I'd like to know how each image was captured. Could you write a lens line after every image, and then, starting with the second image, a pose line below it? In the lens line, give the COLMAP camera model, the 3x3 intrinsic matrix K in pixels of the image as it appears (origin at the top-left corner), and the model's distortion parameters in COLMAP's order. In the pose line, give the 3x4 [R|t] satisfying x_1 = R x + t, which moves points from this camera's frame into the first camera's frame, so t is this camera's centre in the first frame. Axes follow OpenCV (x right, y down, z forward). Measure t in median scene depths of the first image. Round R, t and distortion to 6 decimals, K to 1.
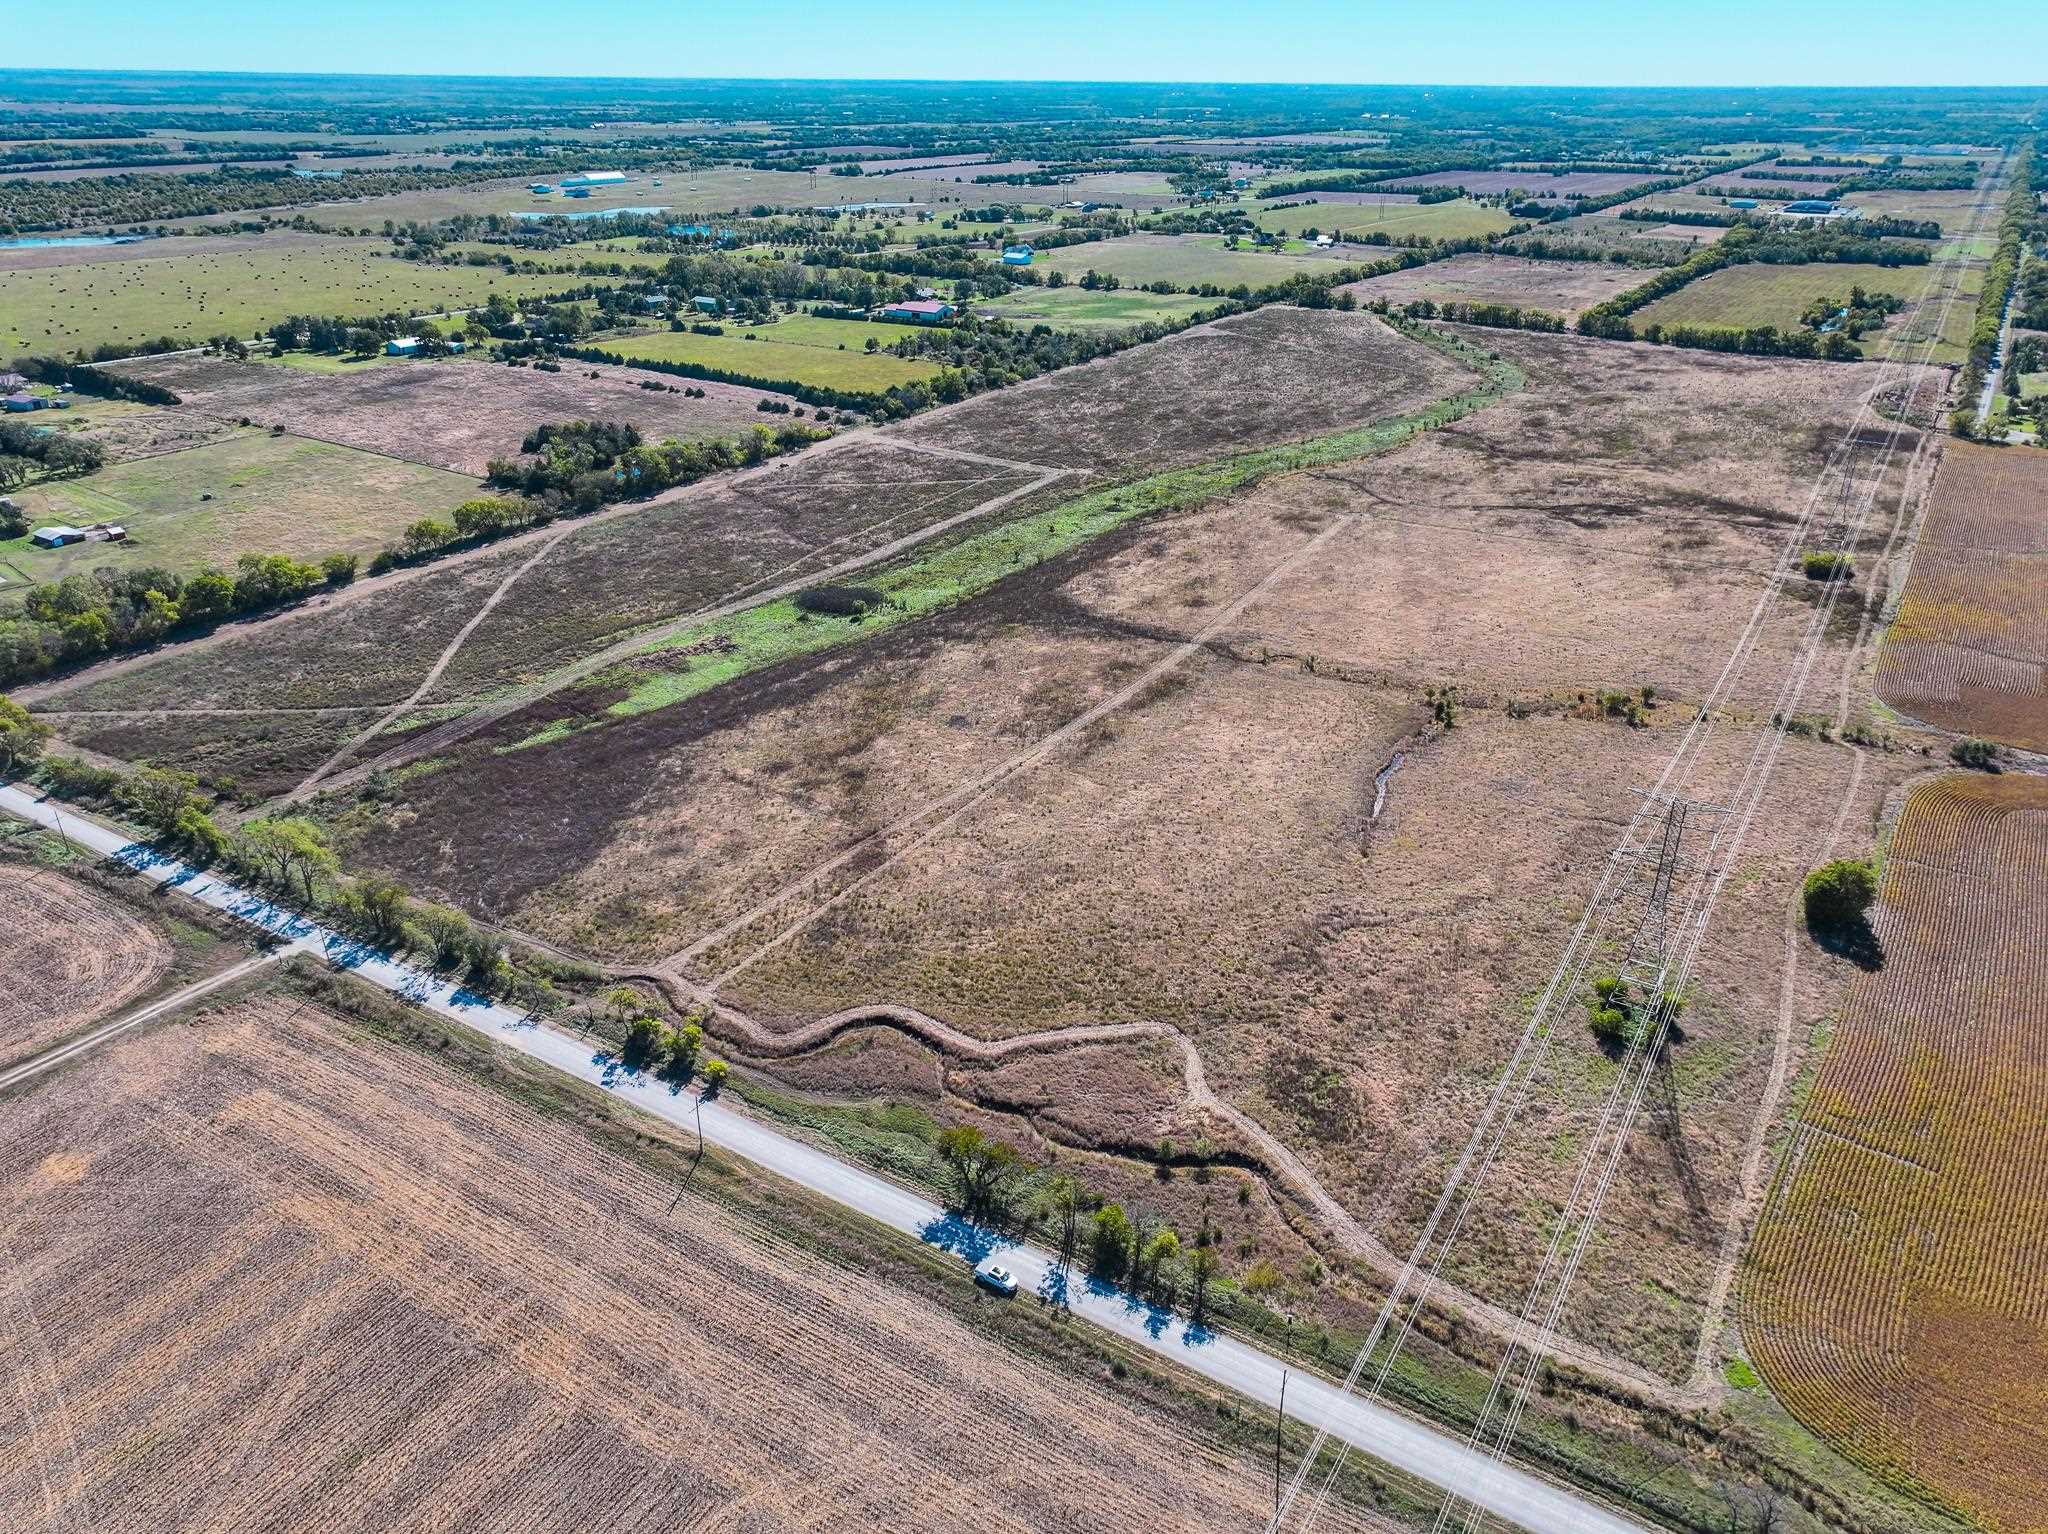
lens RADIAL K [[1434.6, 0, 1031.8], [0, 1434.6, 770.4], [0, 0, 1]] dist [0.005814, 0.008623]
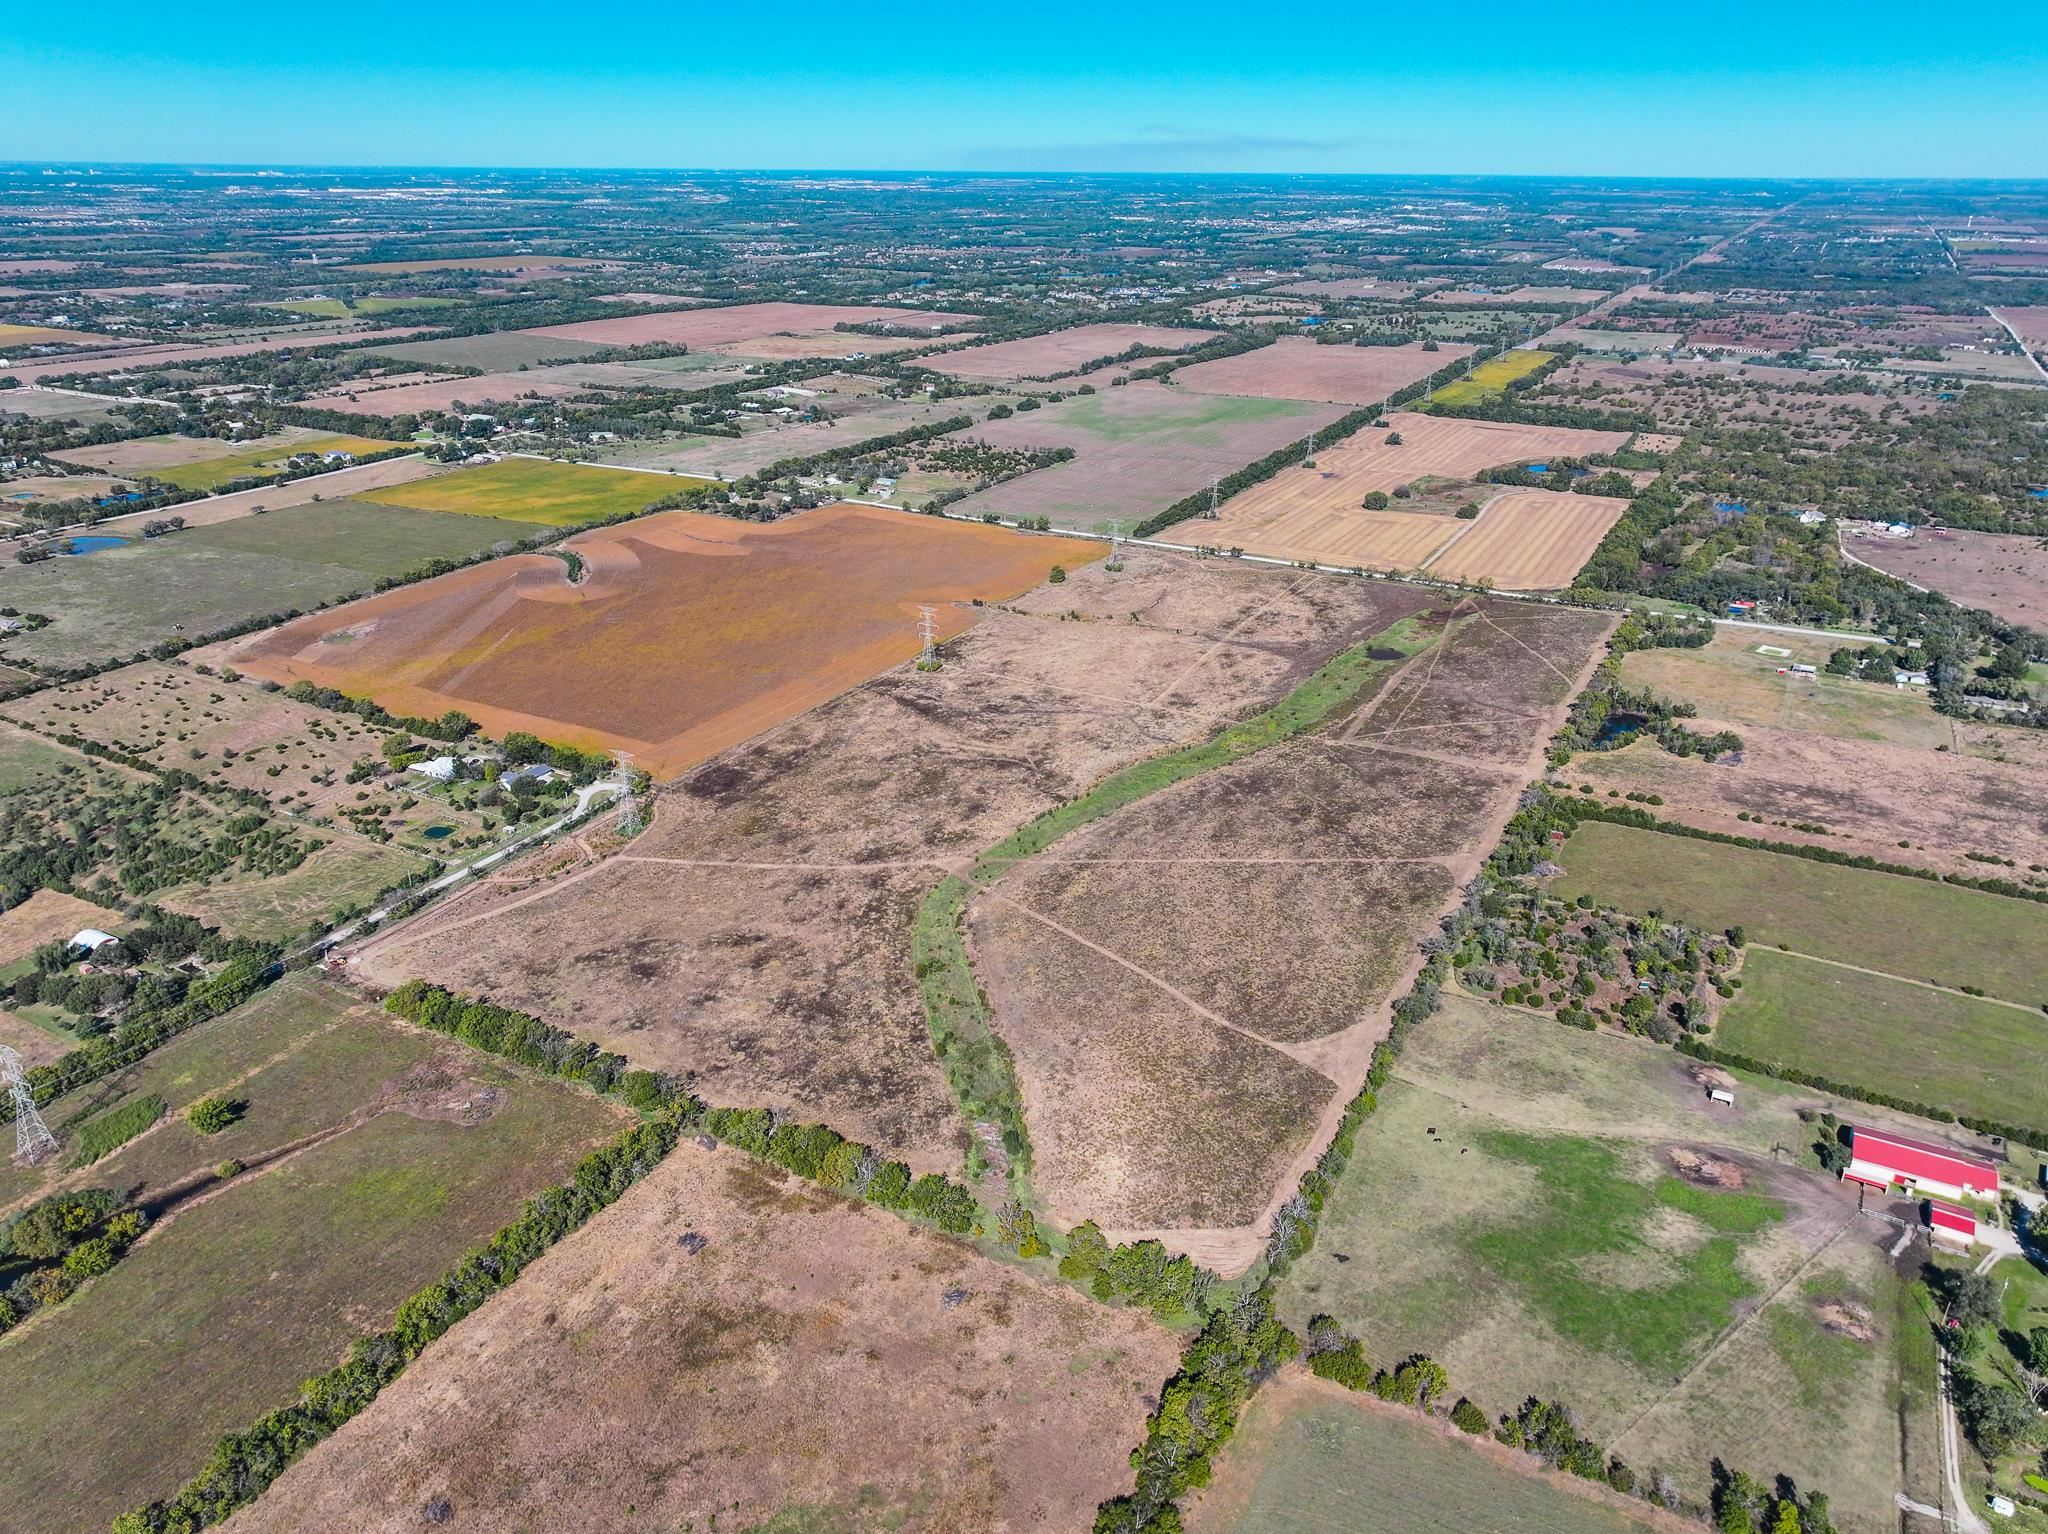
lens RADIAL K [[1440.8, 0, 1031.2], [0, 1440.8, 759.4], [0, 0, 1]] dist [-0.001063, 0.017194]
pose [[-0.997446, 0.014503, -0.069933, 0.643881], [-0.042953, 0.660487, 0.749608, -1.867621], [0.057062, 0.750698, -0.658177, 2.868007]]
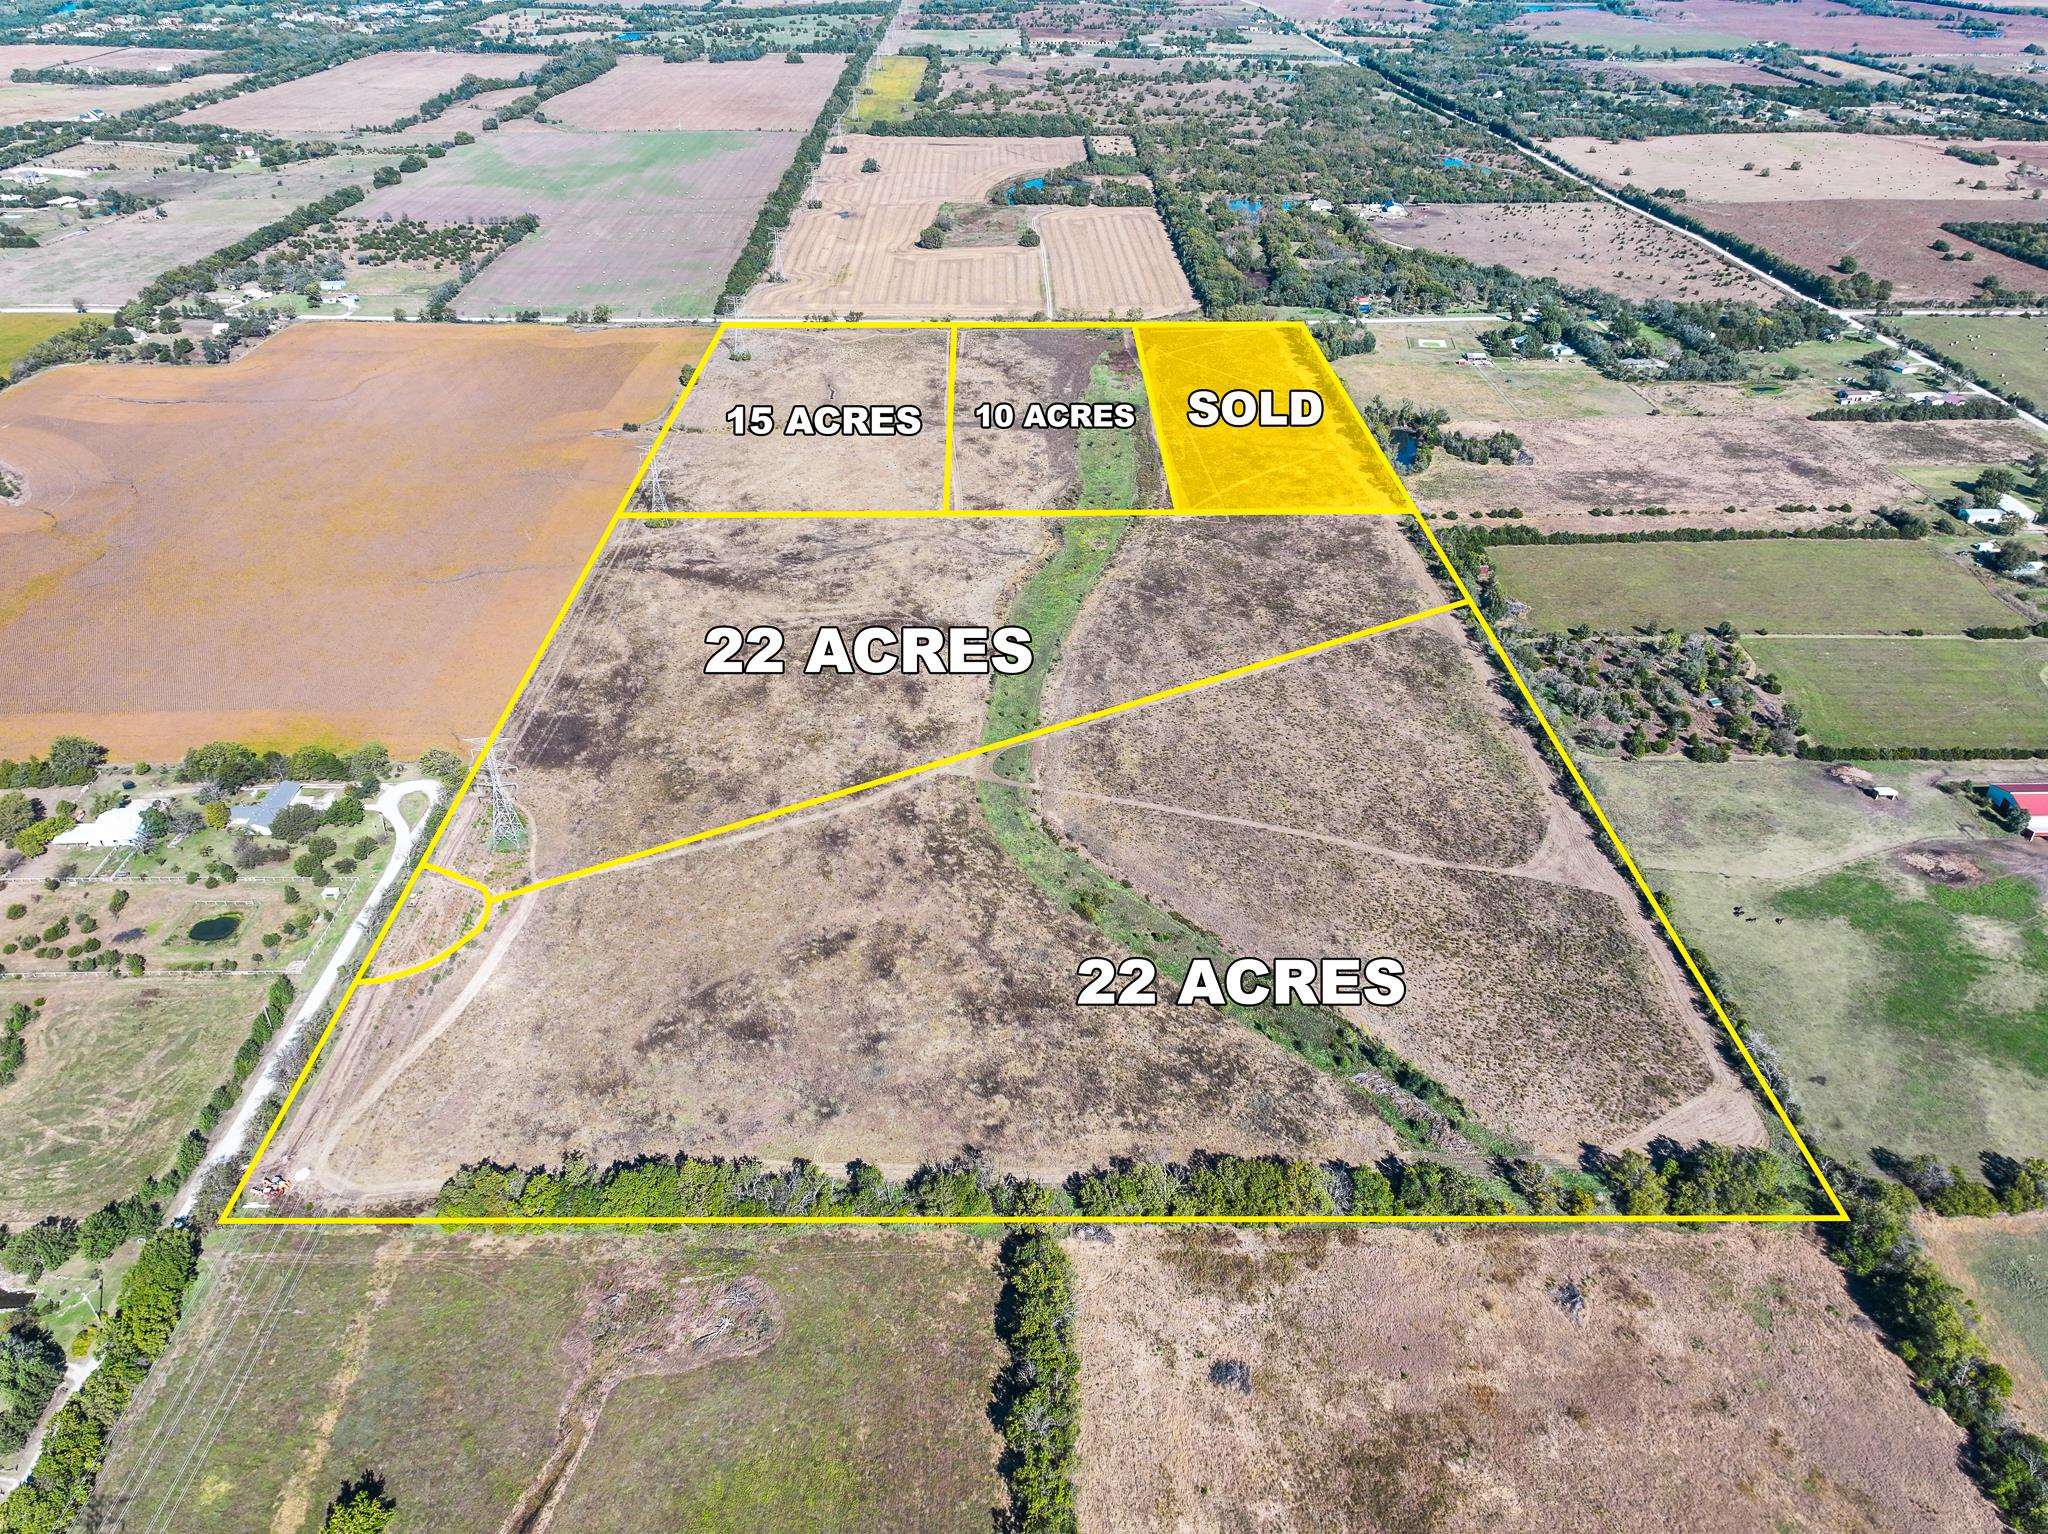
lens RADIAL K [[1440.8, 0, 1031.2], [0, 1440.8, 759.4], [0, 0, 1]] dist [-0.001063, 0.017194]
pose [[-0.830914, 0.287481, -0.476379, 1.228560], [-0.253975, 0.565815, 0.784443, -1.587903], [0.495054, 0.772793, -0.397131, 2.391530]]
